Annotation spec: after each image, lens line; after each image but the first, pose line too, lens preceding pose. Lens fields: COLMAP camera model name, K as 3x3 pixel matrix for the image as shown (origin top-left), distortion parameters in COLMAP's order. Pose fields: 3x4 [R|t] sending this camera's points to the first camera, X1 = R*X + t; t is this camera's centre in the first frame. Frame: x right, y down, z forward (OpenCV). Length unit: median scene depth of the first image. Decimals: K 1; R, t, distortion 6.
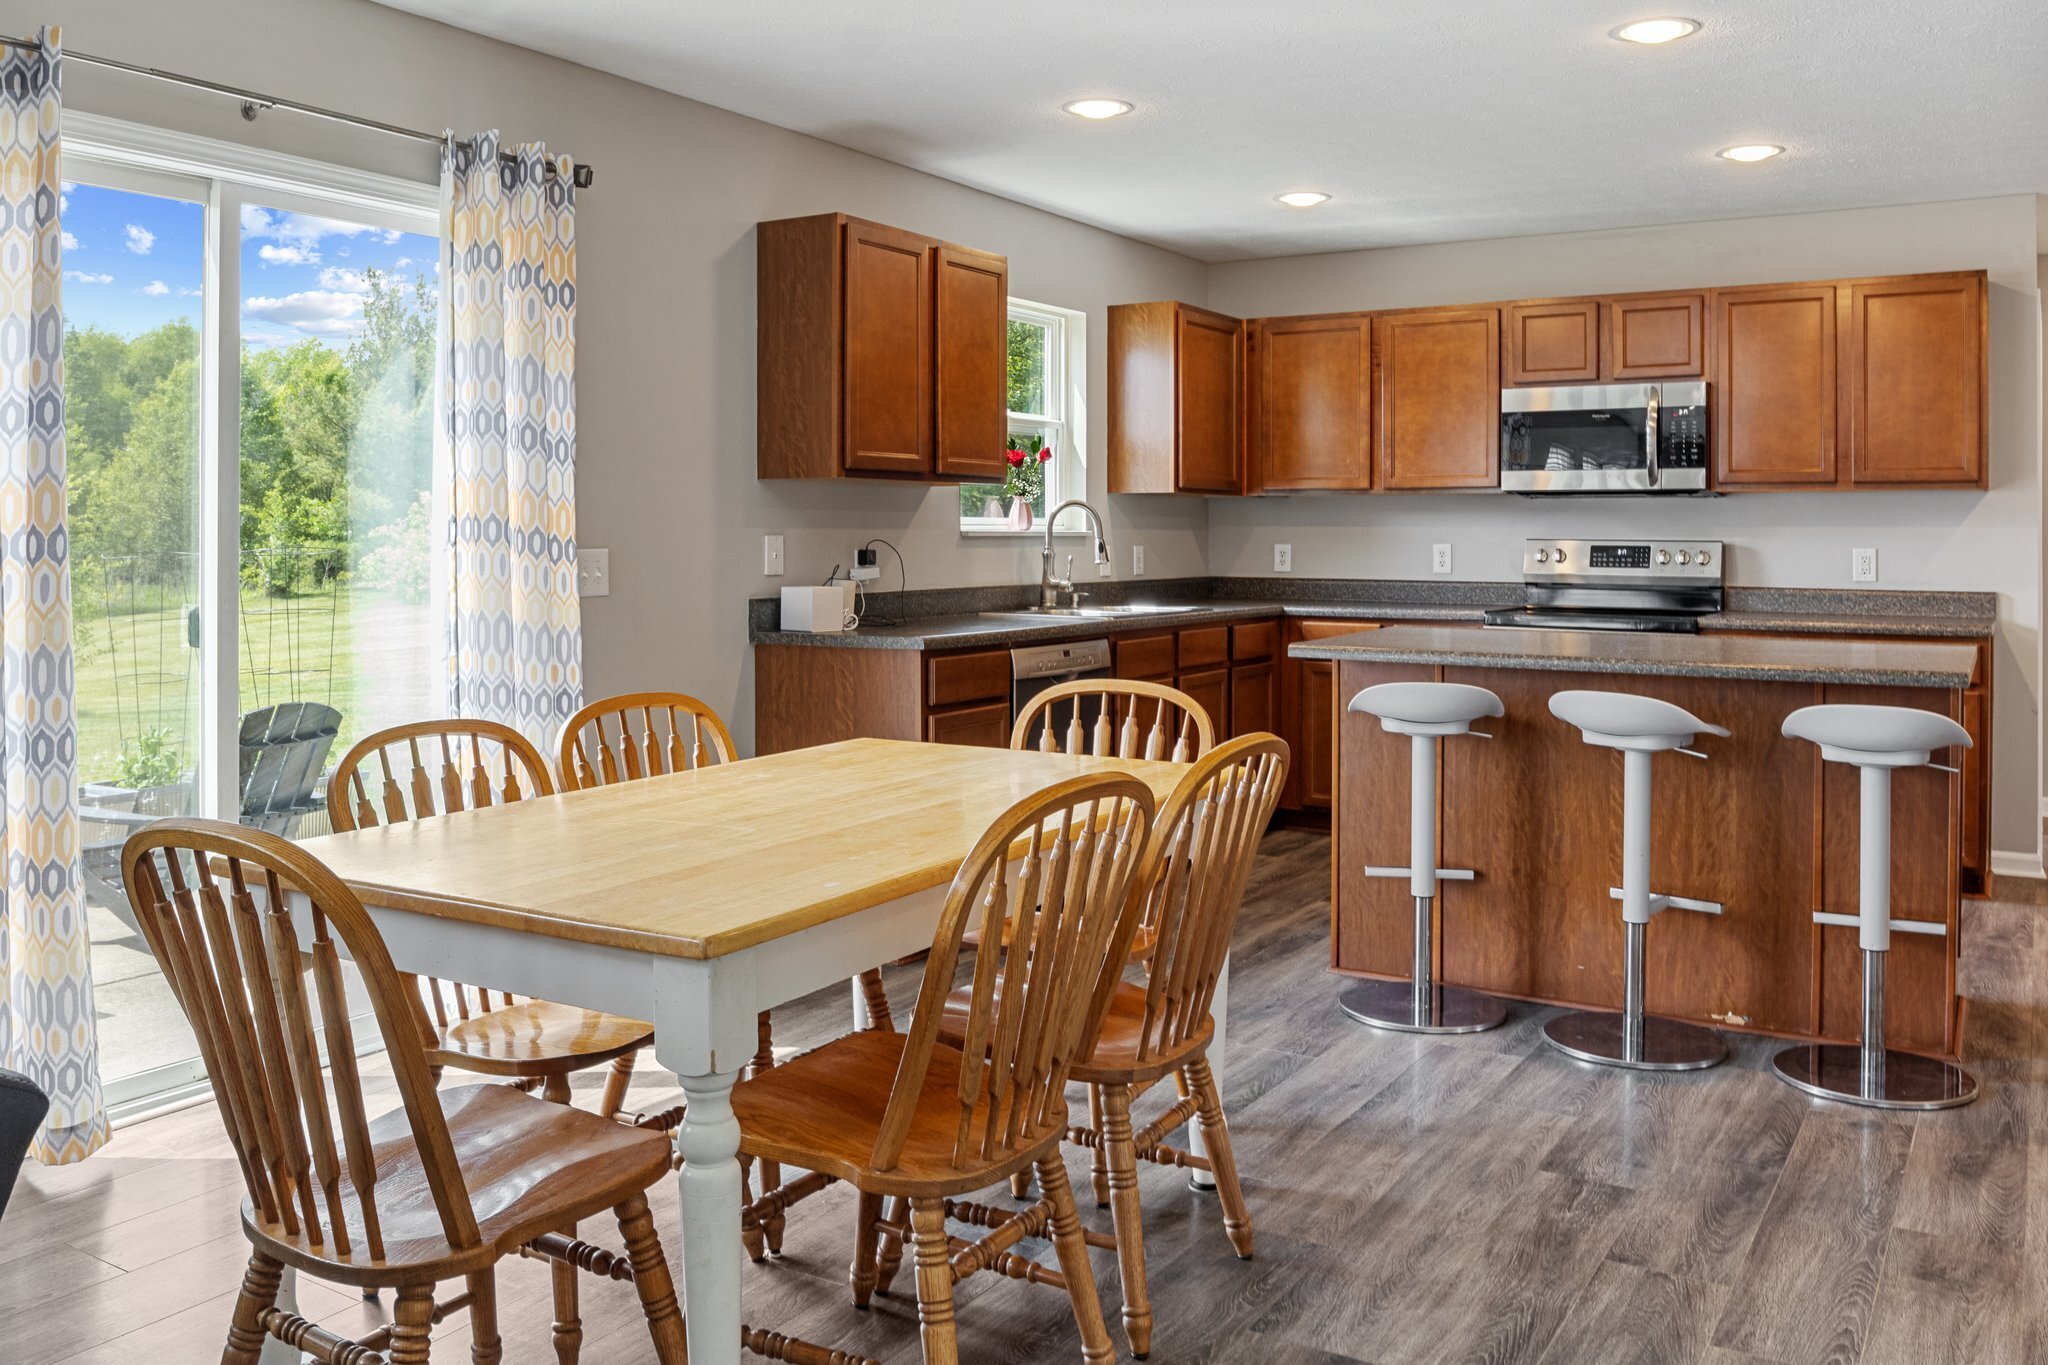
lens RADIAL K [[1671.2, 0, 1013.3], [0, 1671.2, 546.9], [0, 0, 1]] dist [-0.045933, 0.000742]
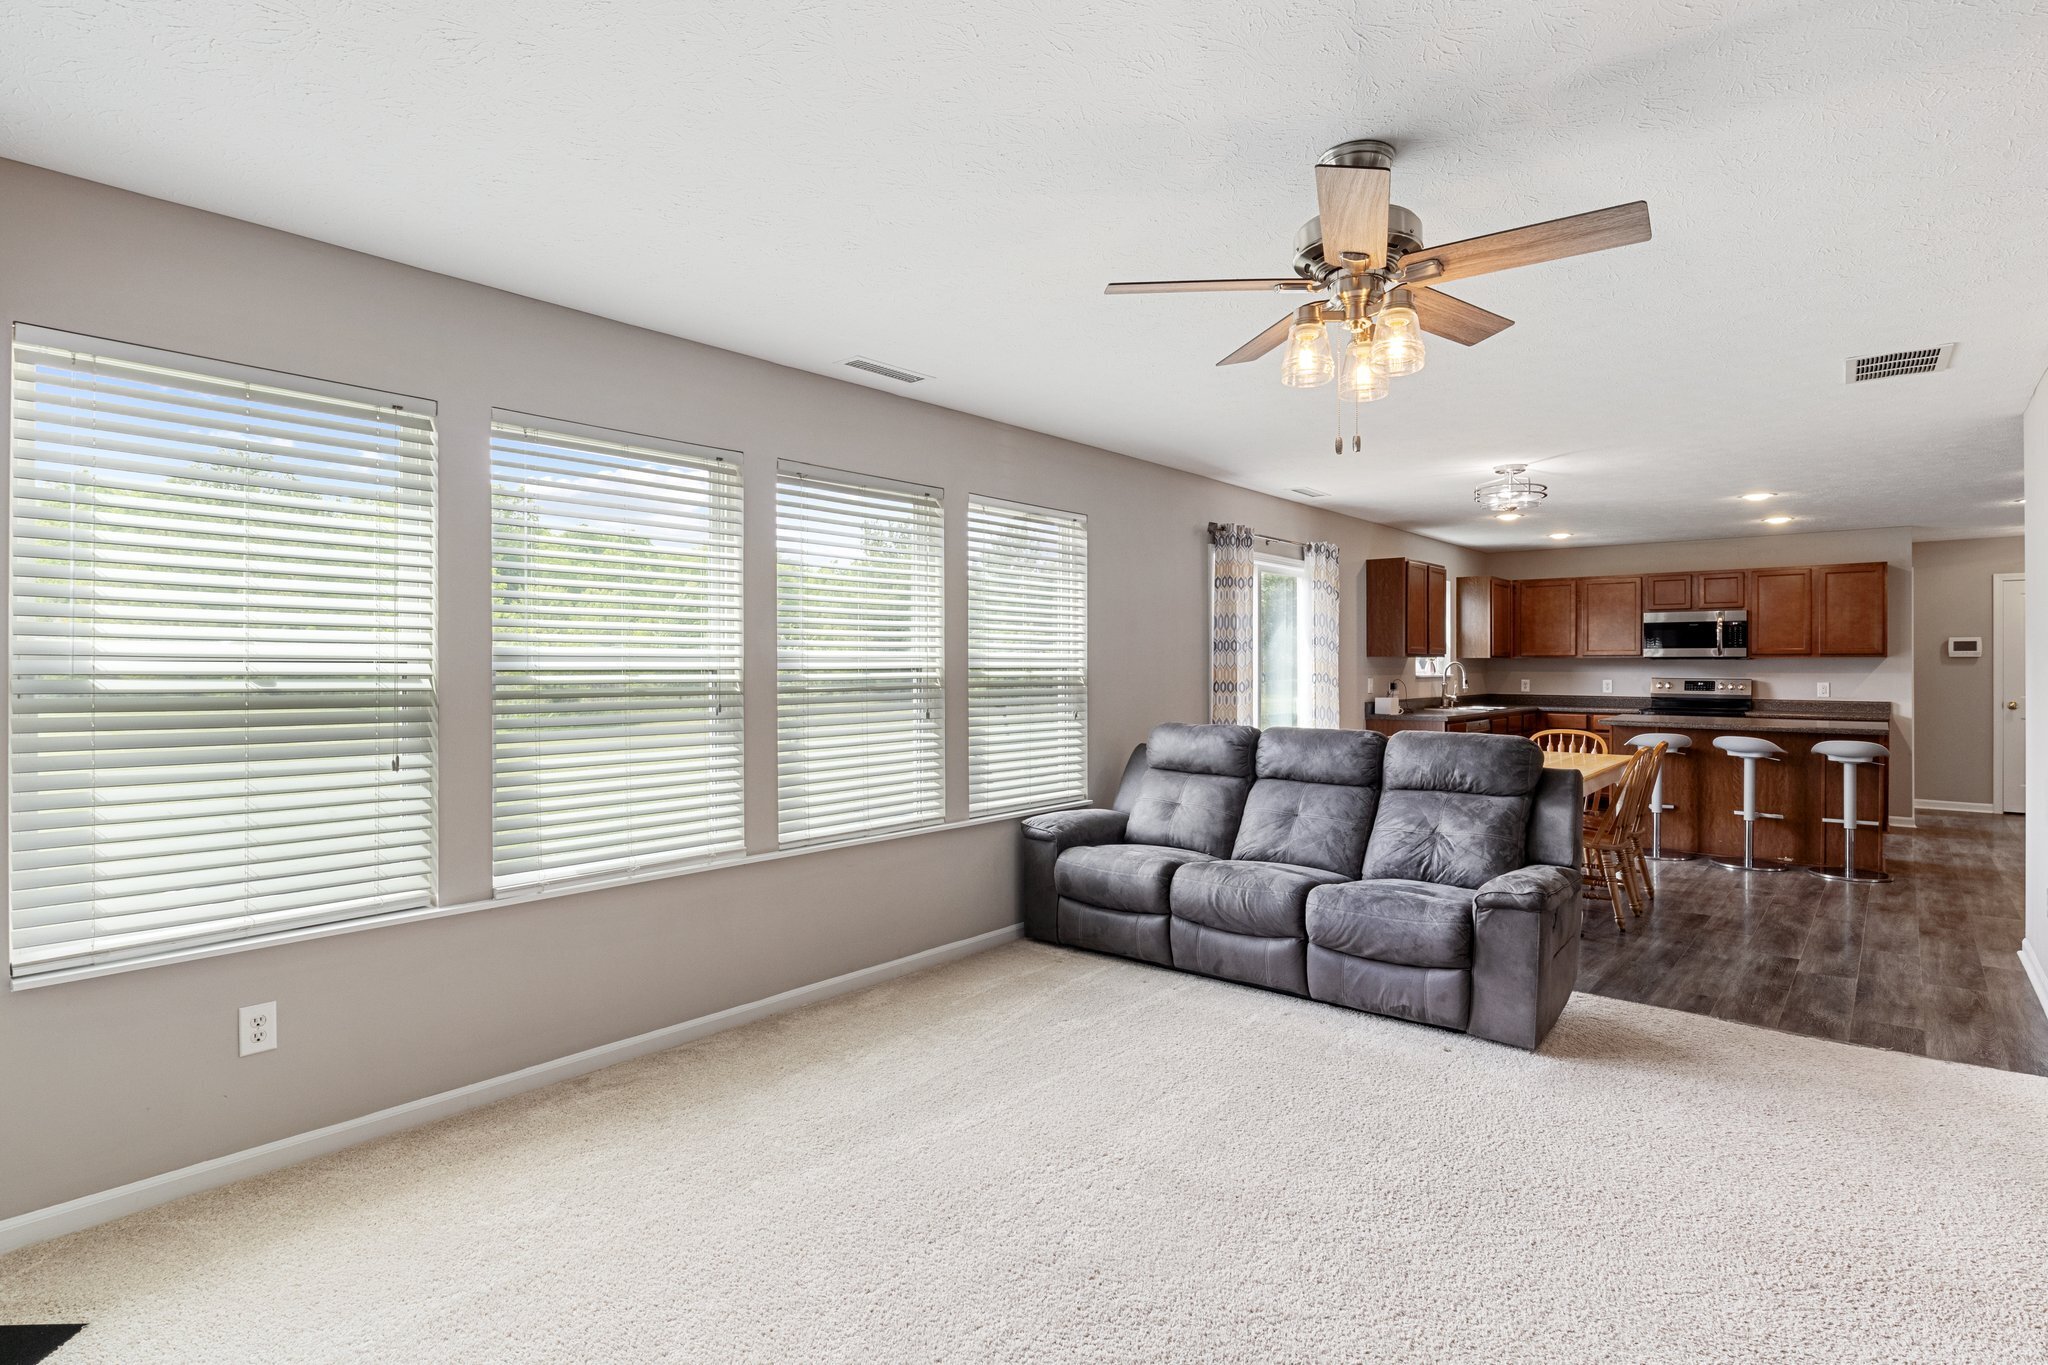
lens RADIAL K [[1025.5, 0, 1013.8], [0, 1025.5, 670.1], [0, 0, 1]] dist [-0.005910, -0.001160]
pose [[0.987826, -0.000083, -0.155562, -0.381831], [-0.000583, 0.999991, -0.004238, -0.010434], [0.155561, 0.004277, 0.987817, -0.583944]]
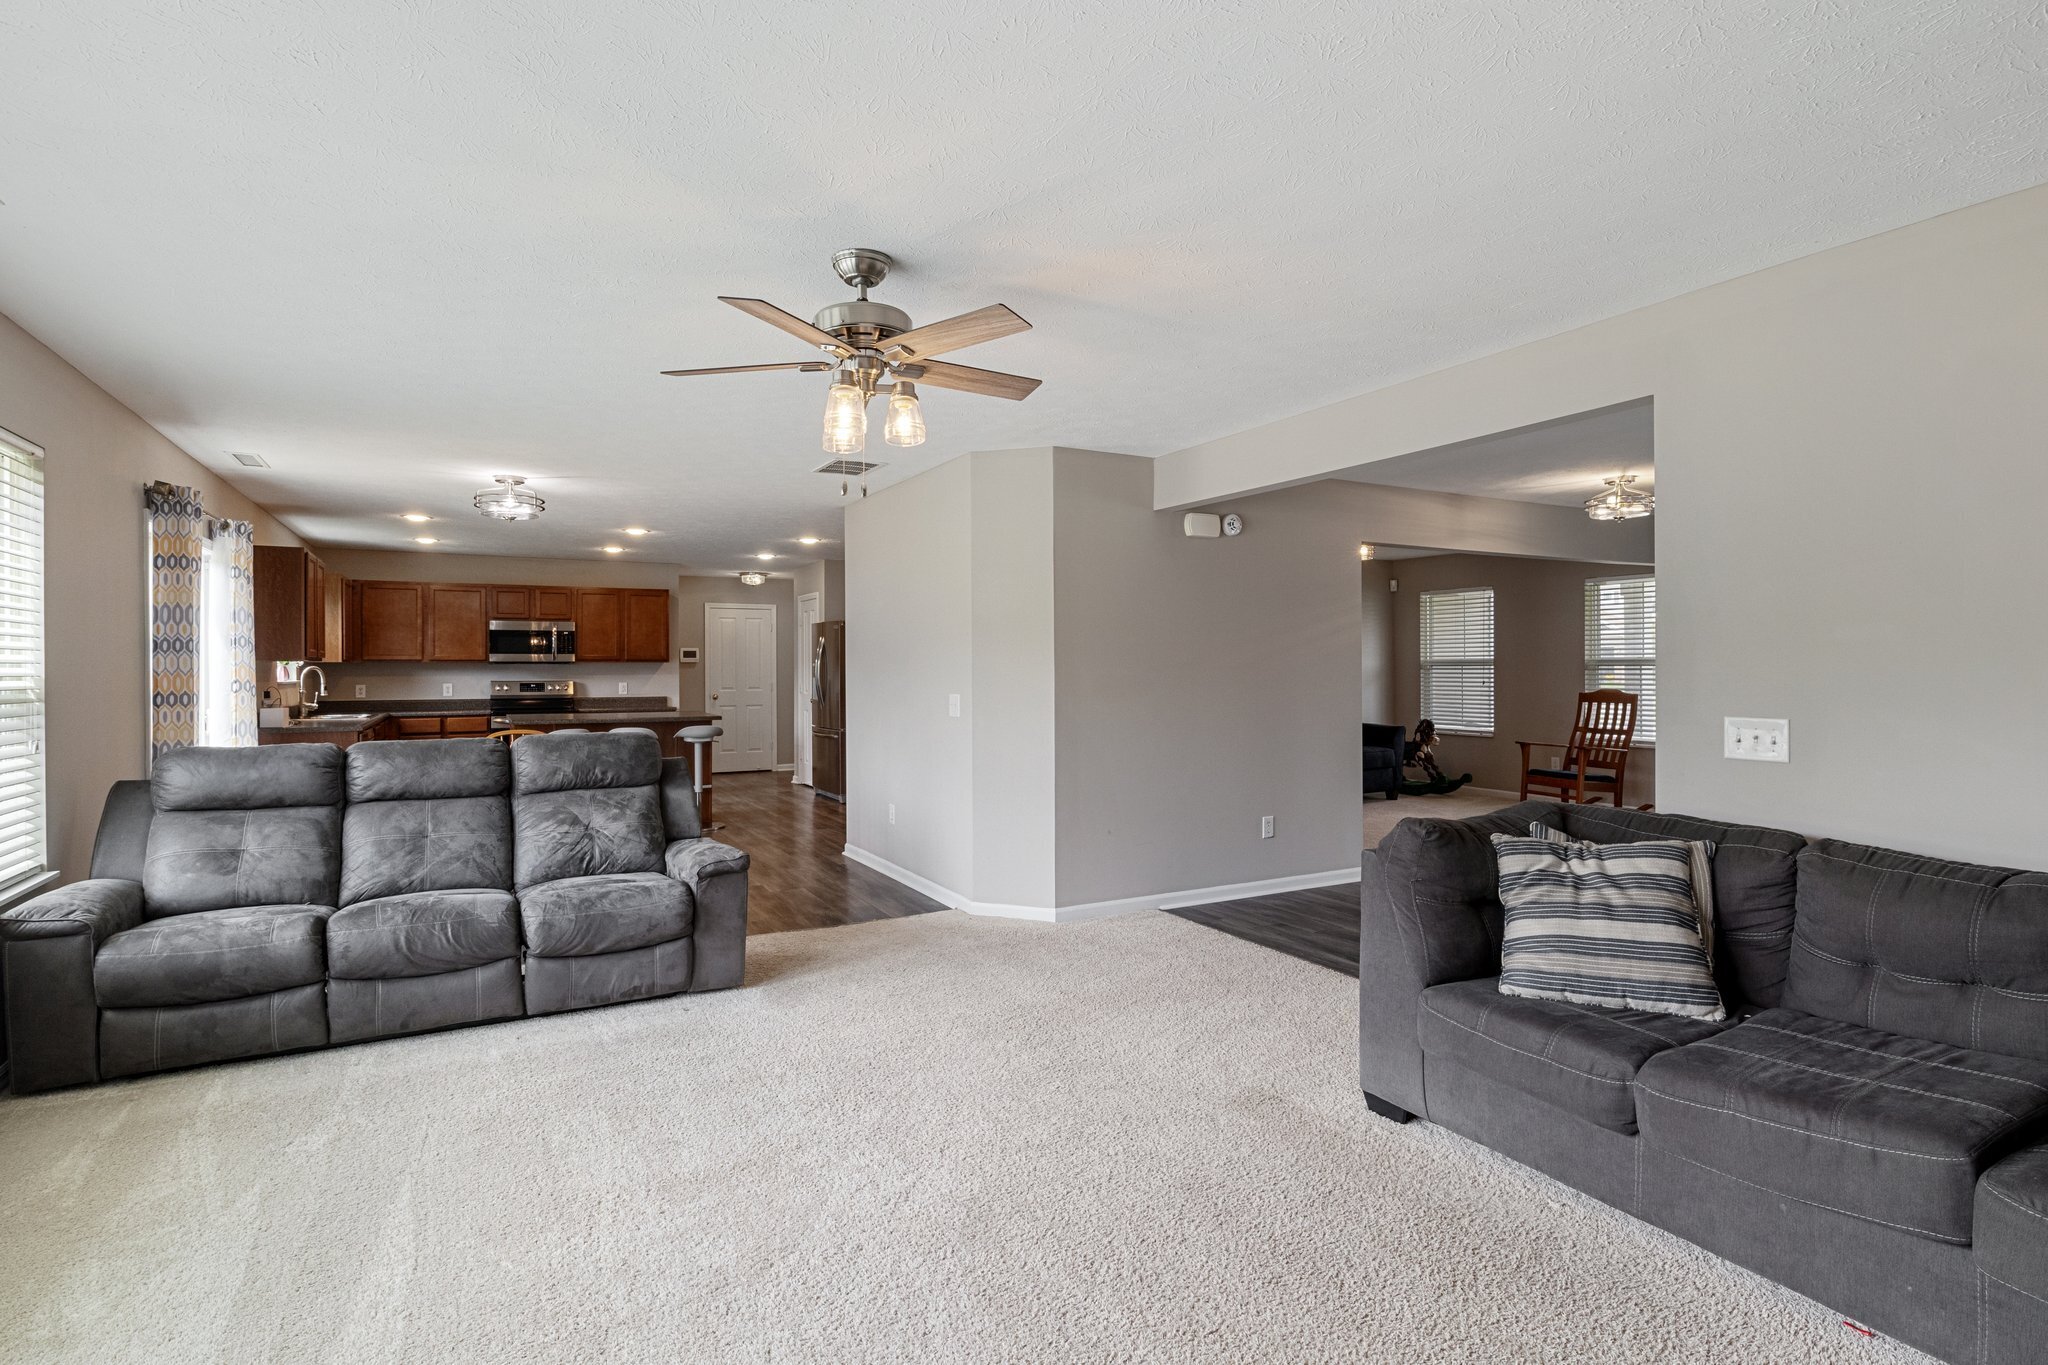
lens RADIAL K [[1025.5, 0, 1026.0], [0, 1025.5, 671.7], [0, 0, 1]] dist [-0.005910, -0.001160]
pose [[0.493787, -0.007269, 0.869553, -0.700314], [0.012442, 0.999922, 0.001294, -0.012424], [-0.869494, 0.010180, 0.493839, -0.483658]]
